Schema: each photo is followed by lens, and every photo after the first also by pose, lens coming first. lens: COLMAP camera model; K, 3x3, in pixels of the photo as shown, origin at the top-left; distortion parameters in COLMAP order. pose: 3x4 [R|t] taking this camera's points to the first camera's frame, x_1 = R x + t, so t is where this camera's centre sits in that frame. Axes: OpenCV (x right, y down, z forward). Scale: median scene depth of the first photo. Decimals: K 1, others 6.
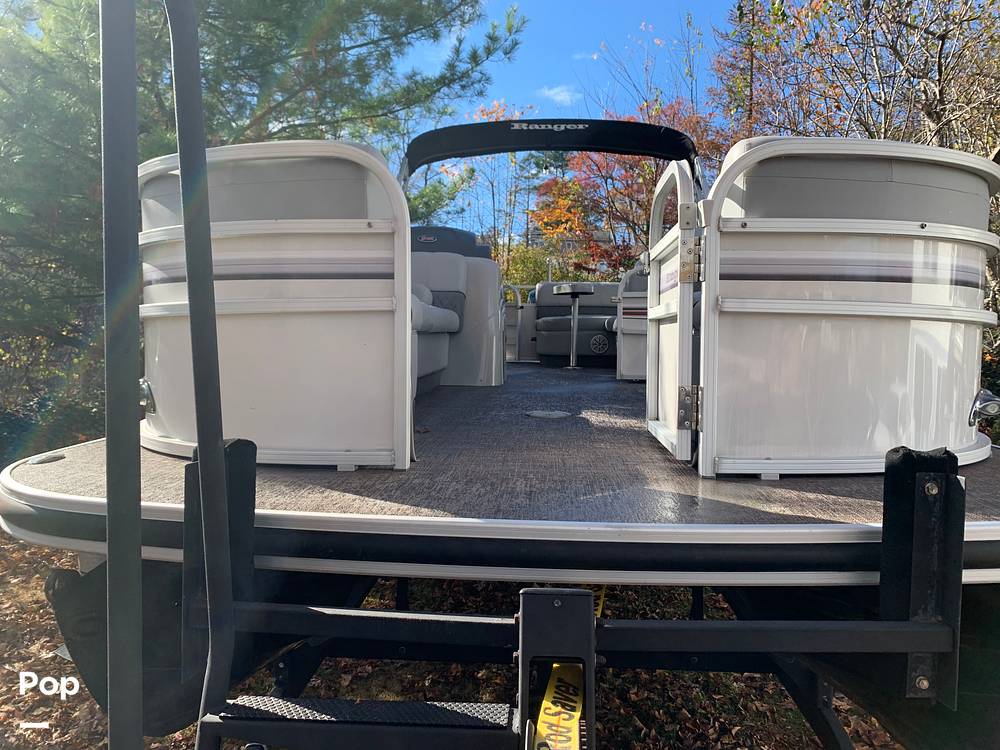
lens RADIAL K [[755.1, 0, 500.0], [0, 755.1, 375.0], [0, 0, 1]] dist [0.006454, 0.010124]
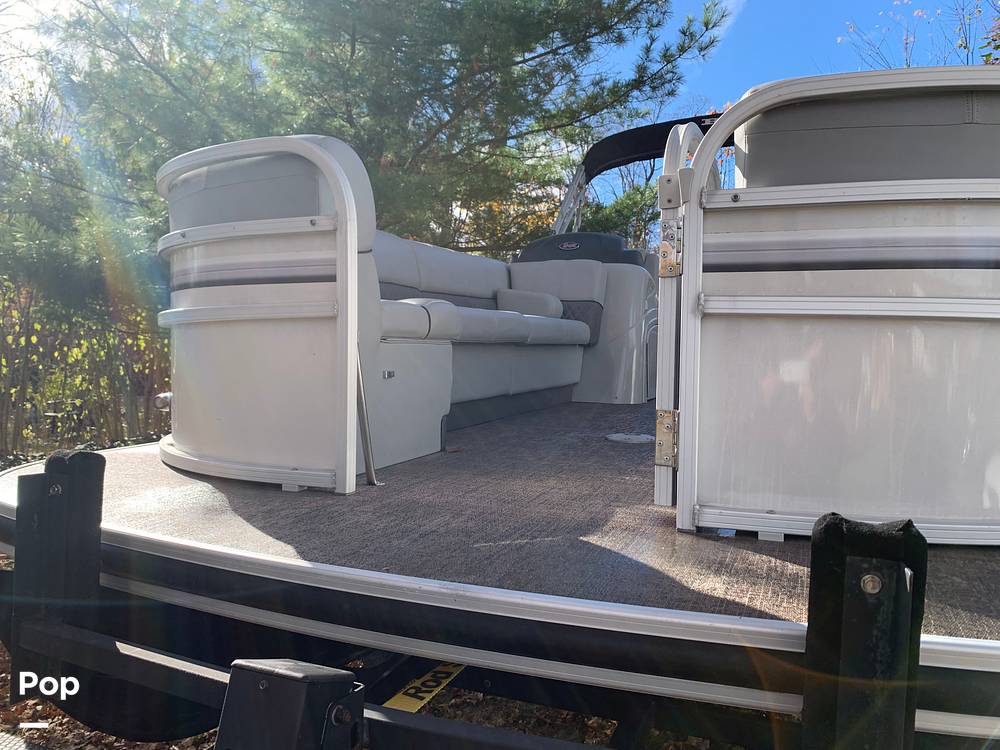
lens RADIAL K [[763.4, 0, 500.0], [0, 763.4, 375.0], [0, 0, 1]] dist [-0.045853, -0.011005]
pose [[0.947026, 0.016082, -0.320753, 0.137441], [-0.022629, 0.999605, -0.016693, -0.001881], [0.320357, 0.023067, 0.947016, 0.083624]]
